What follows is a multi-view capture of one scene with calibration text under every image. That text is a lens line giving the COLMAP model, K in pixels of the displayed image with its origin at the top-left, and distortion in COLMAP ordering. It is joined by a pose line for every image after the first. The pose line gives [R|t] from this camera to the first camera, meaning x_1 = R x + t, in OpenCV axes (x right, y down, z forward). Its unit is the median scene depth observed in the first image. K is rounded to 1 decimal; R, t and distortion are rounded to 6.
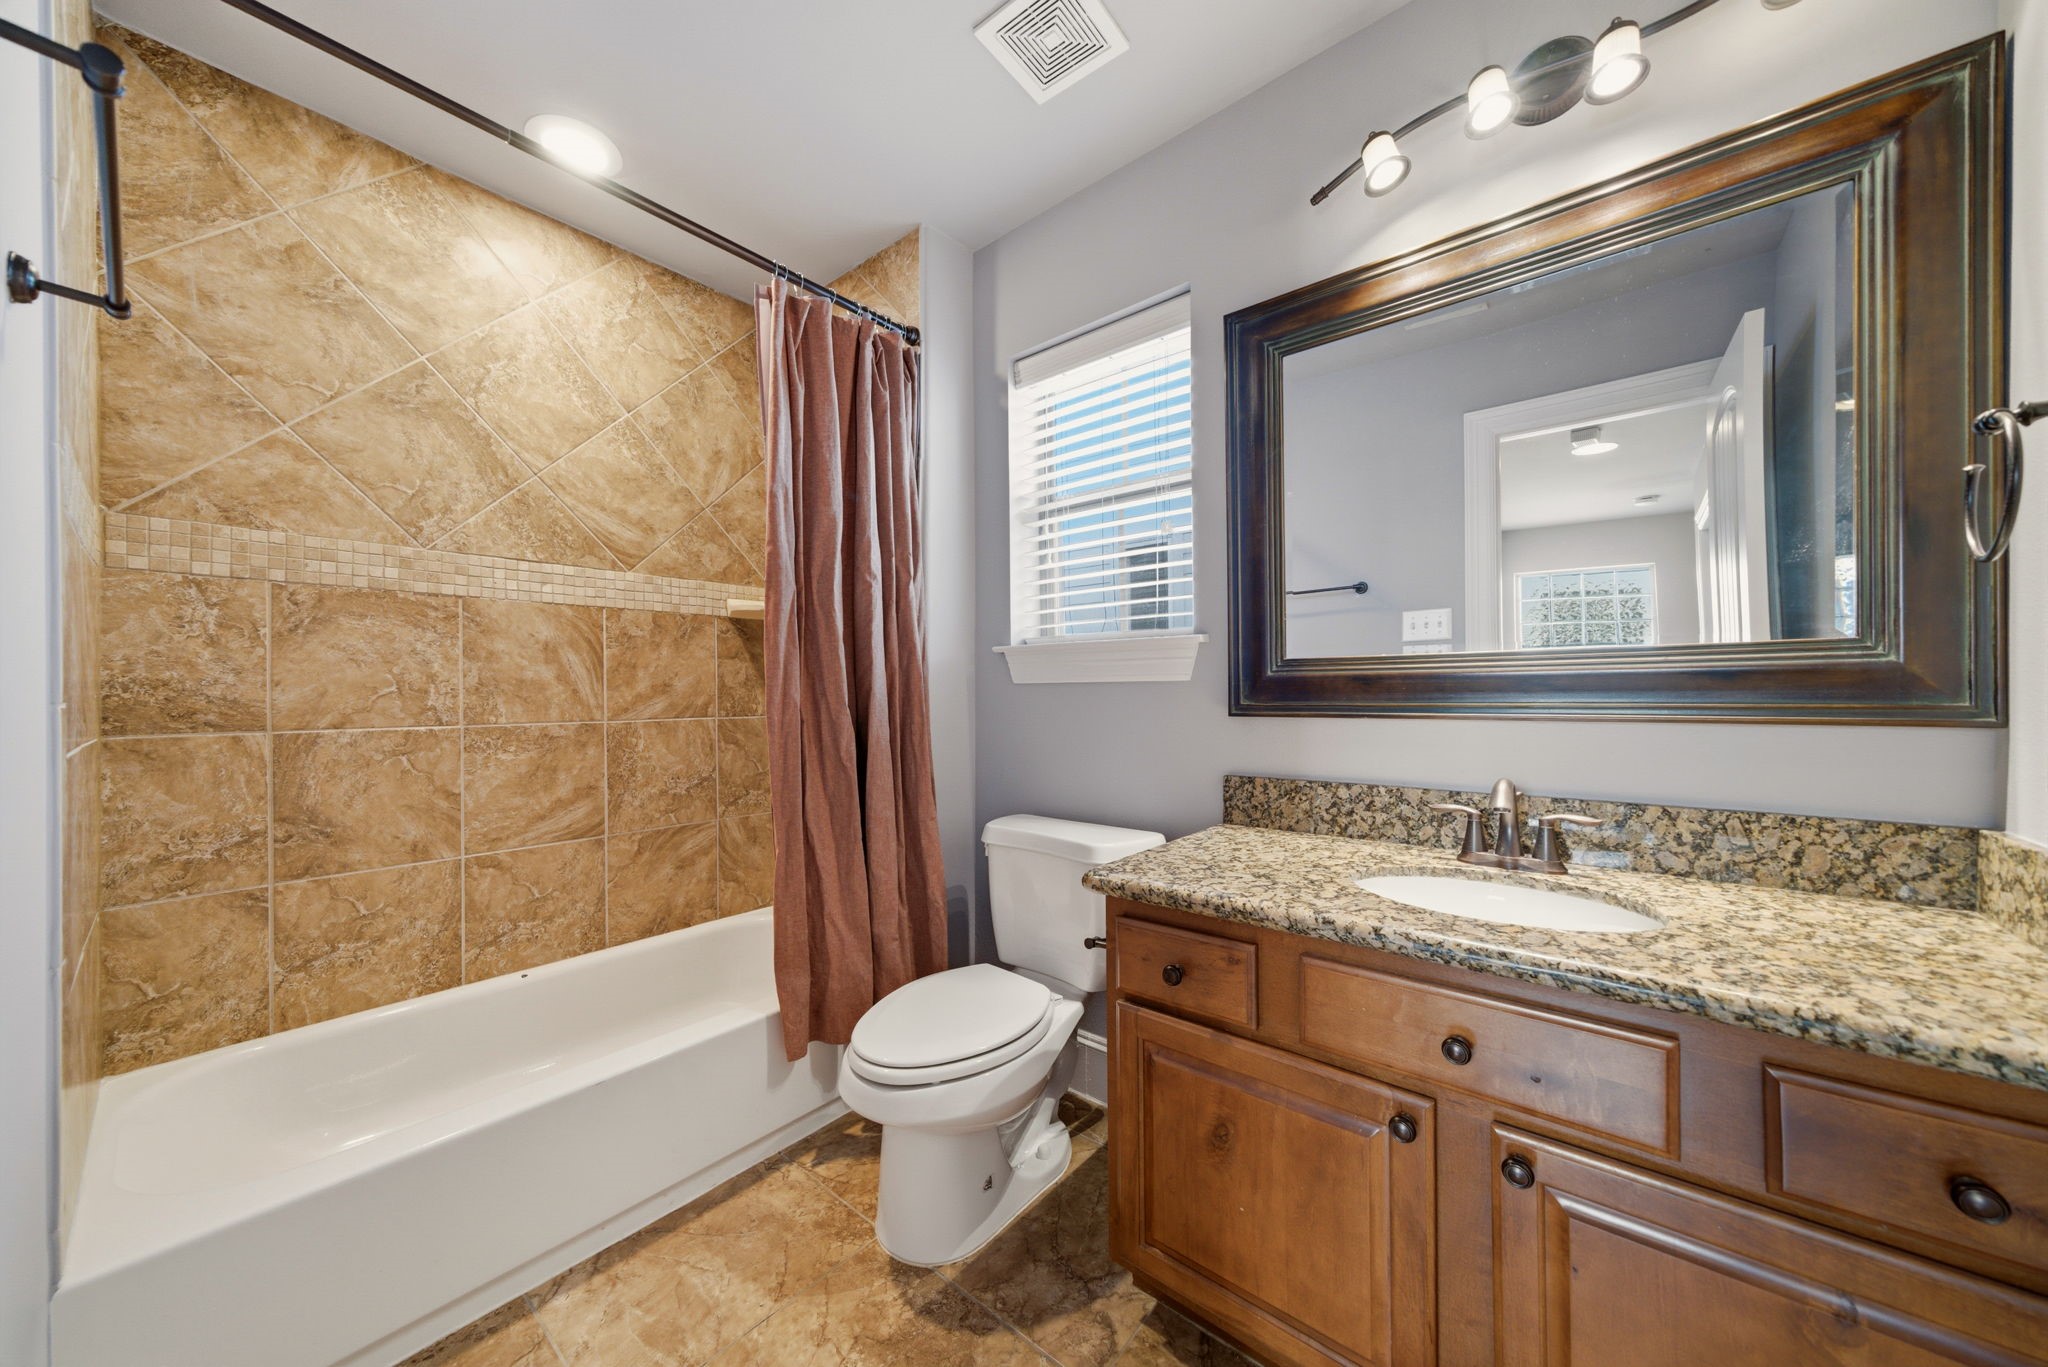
lens RADIAL K [[697.1, 0, 1031.4], [0, 697.1, 689.8], [0, 0, 1]] dist [-0.005666, 0.000359]
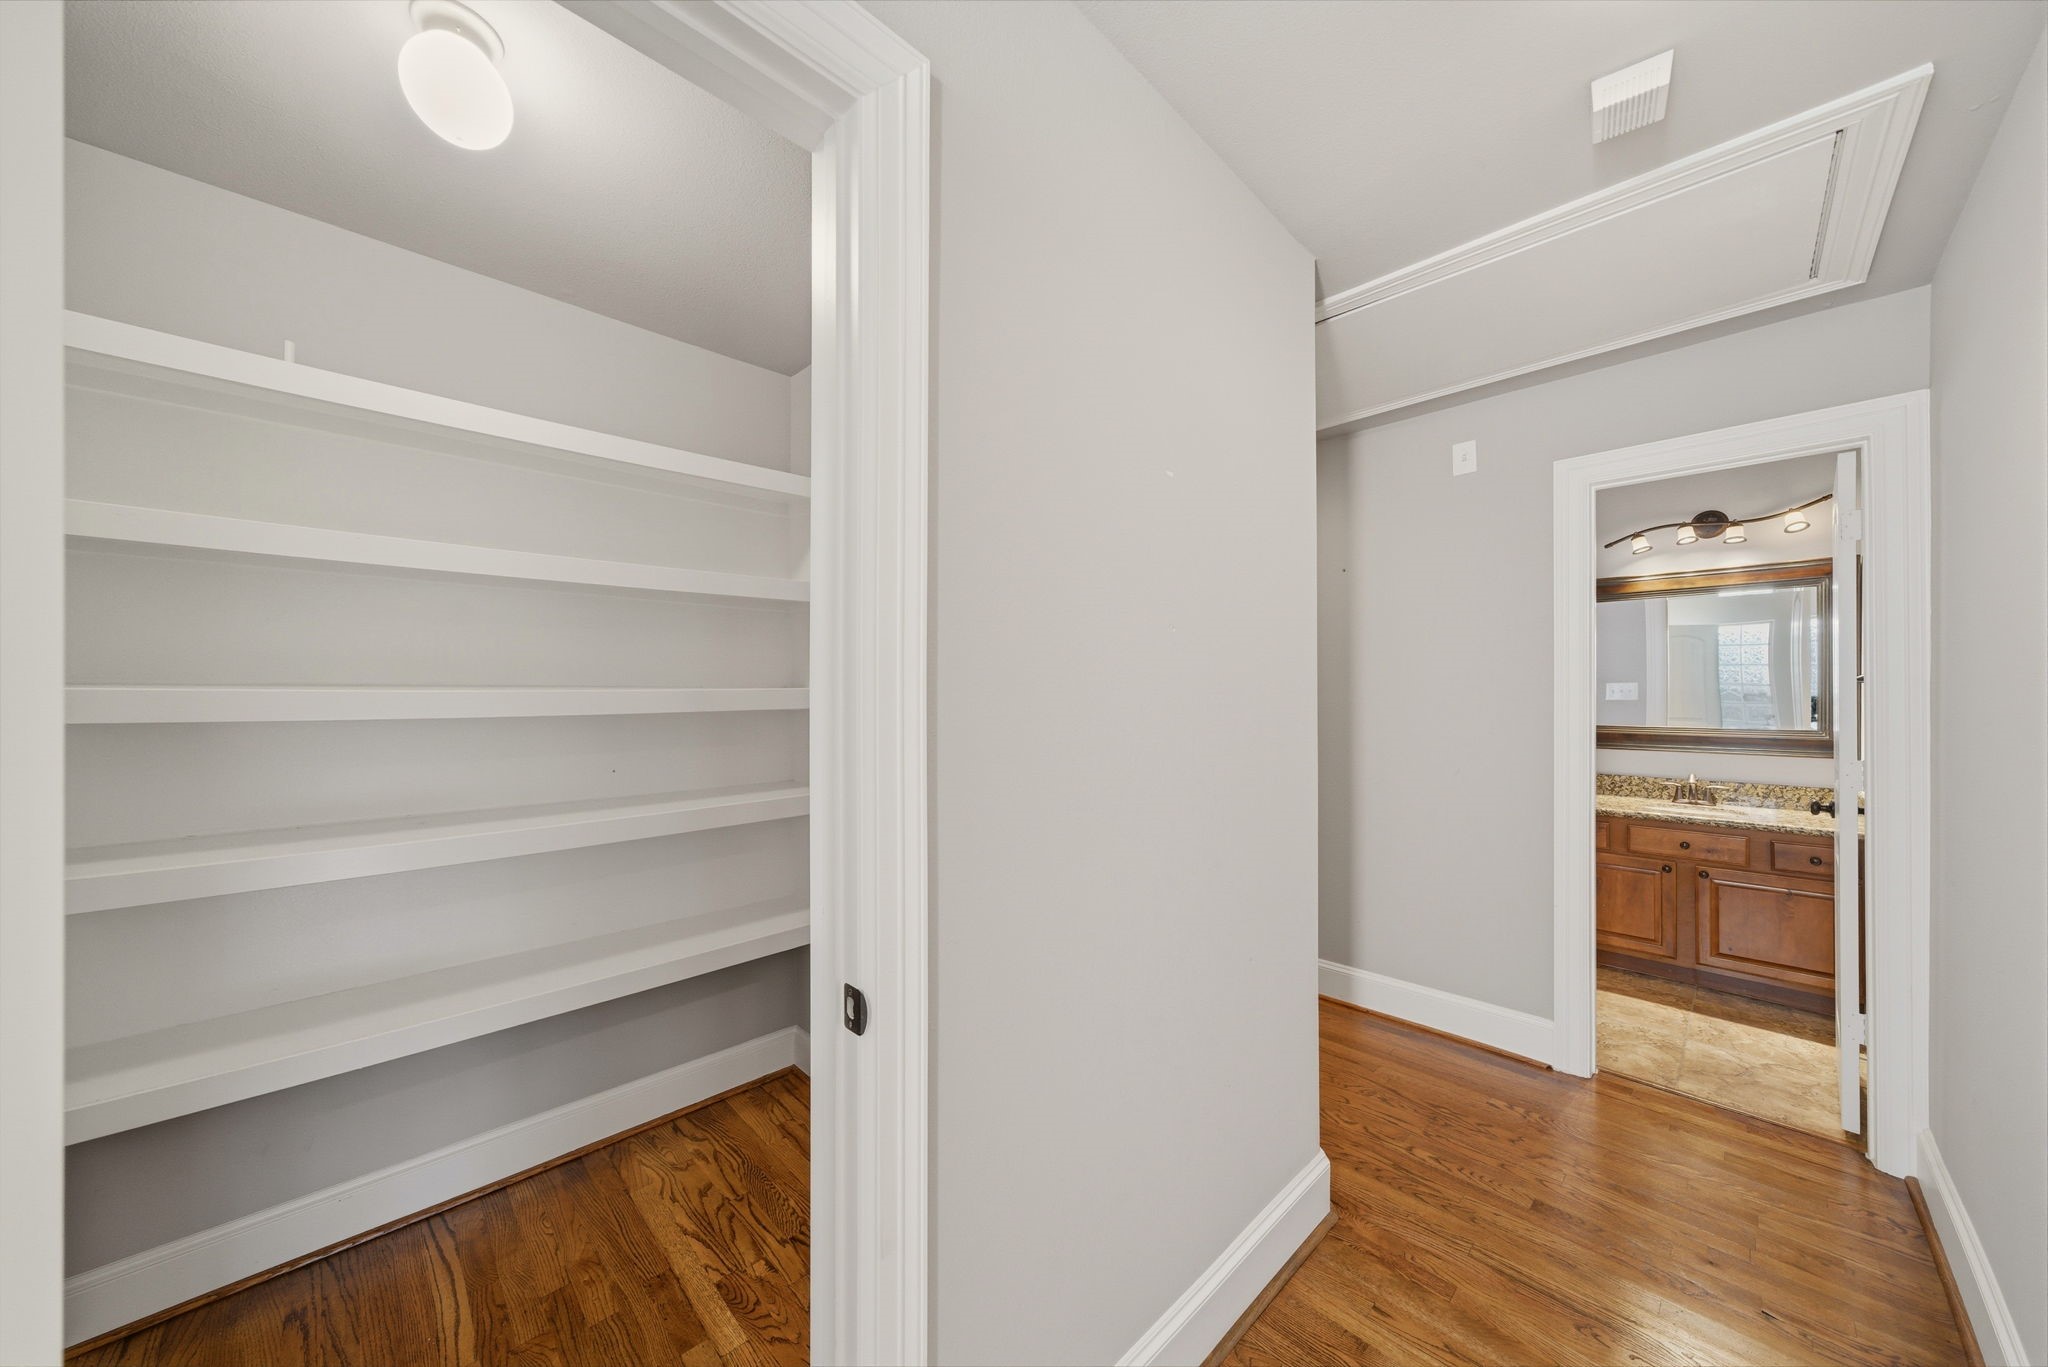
lens RADIAL K [[697.1, 0, 1017.0], [0, 697.1, 687.6], [0, 0, 1]] dist [-0.005666, 0.000359]
pose [[0.993160, 0.008311, -0.116468, -2.154441], [-0.008384, 0.999965, -0.000136, -0.247511], [0.116463, 0.001112, 0.993194, -2.659419]]
